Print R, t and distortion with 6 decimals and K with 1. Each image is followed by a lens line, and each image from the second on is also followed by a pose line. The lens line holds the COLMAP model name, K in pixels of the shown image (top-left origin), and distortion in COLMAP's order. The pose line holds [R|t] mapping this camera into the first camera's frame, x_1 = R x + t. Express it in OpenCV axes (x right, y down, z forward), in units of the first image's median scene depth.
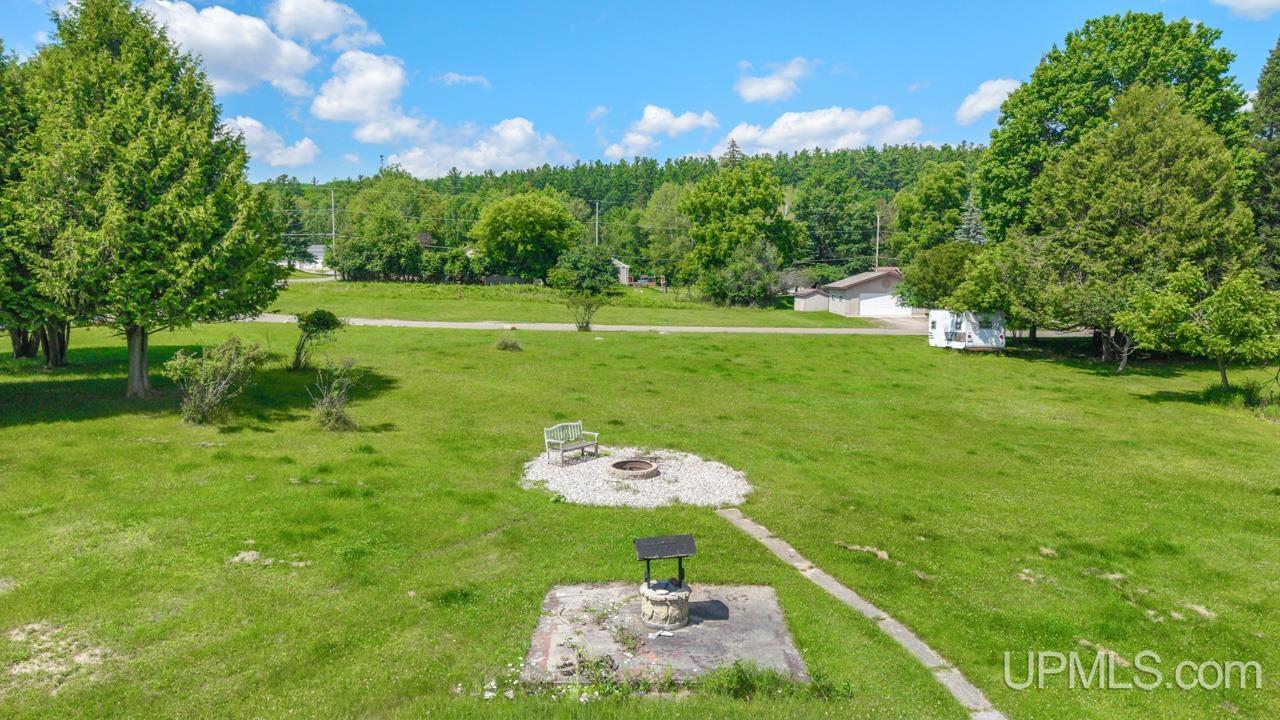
lens RADIAL K [[828.9, 0, 640.0], [0, 828.9, 360.0], [0, 0, 1]] dist [0.002000, -0.000322]
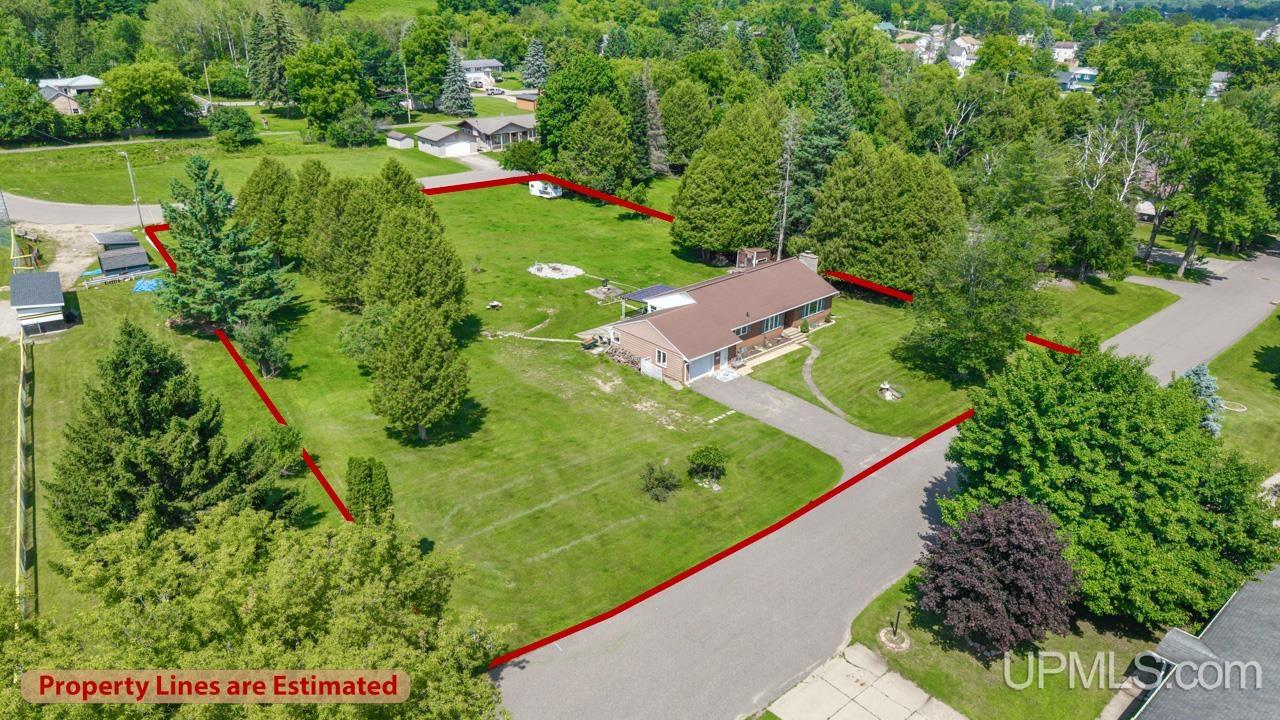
lens RADIAL K [[828.9, 0, 640.0], [0, 828.9, 360.0], [0, 0, 1]] dist [0.002000, -0.000322]
pose [[0.736380, -0.265776, 0.622179, -0.754855], [0.042950, 0.936120, 0.349049, -0.281361], [-0.675203, -0.230311, 0.700755, -0.748046]]
